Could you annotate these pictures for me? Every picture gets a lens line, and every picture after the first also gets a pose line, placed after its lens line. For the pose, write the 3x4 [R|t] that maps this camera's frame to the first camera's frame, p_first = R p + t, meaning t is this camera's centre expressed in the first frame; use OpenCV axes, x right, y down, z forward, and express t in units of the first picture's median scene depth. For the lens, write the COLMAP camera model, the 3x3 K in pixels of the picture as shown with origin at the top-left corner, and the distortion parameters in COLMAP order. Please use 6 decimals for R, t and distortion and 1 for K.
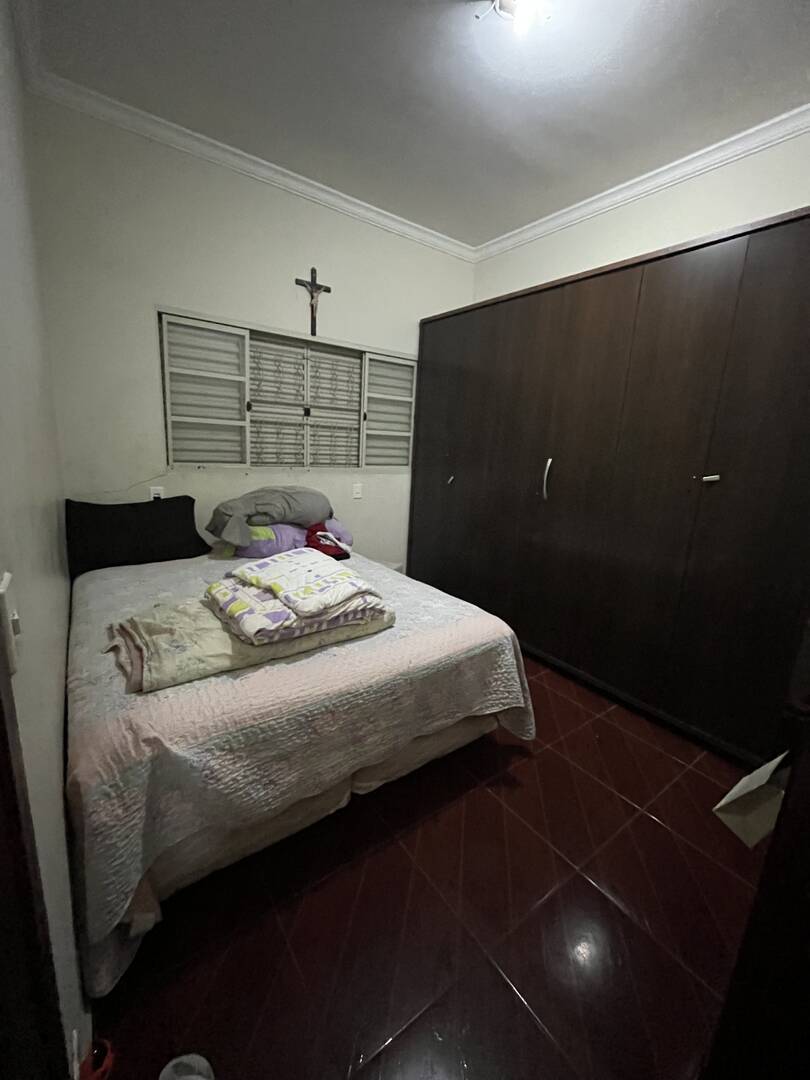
lens RADIAL K [[434.8, 0, 403.0], [0, 434.8, 542.7], [0, 0, 1]] dist [-0.003659, 0.000442]
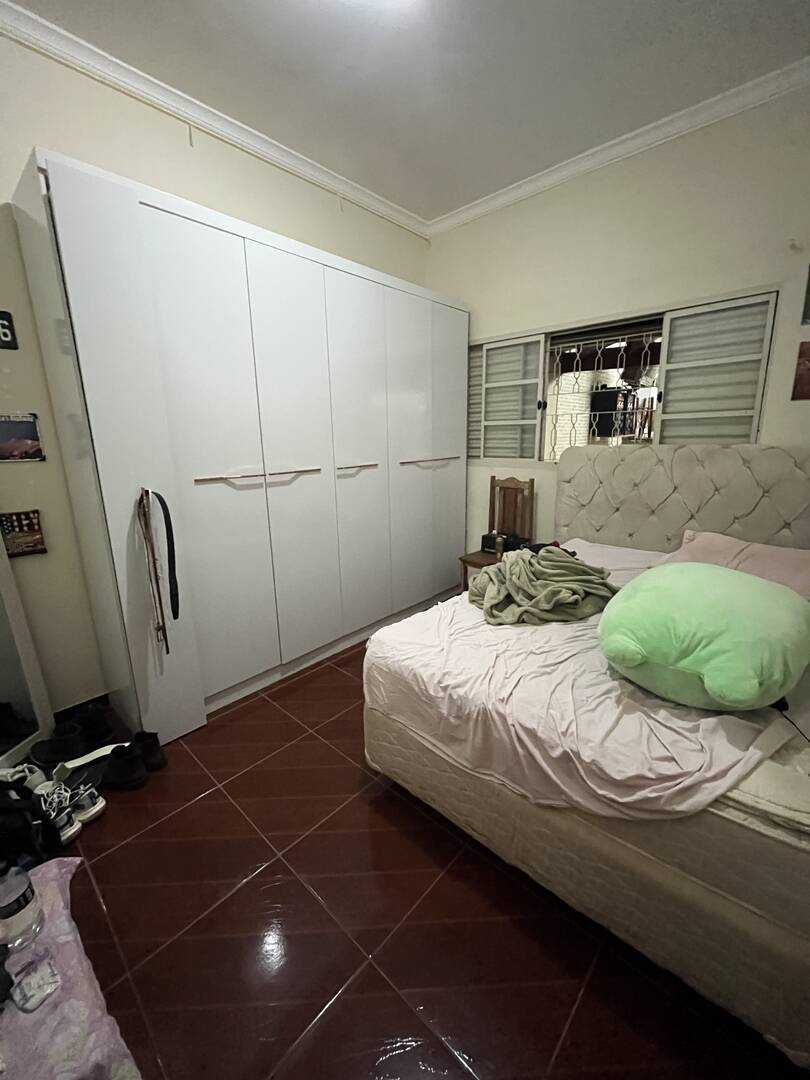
lens RADIAL K [[434.8, 0, 406.0], [0, 434.8, 535.3], [0, 0, 1]] dist [-0.003659, 0.000442]
pose [[0.200157, 0.165741, -0.965643, 0.695158], [-0.186361, 0.974035, 0.128552, -0.079732], [0.961877, 0.154228, 0.225847, 0.507055]]
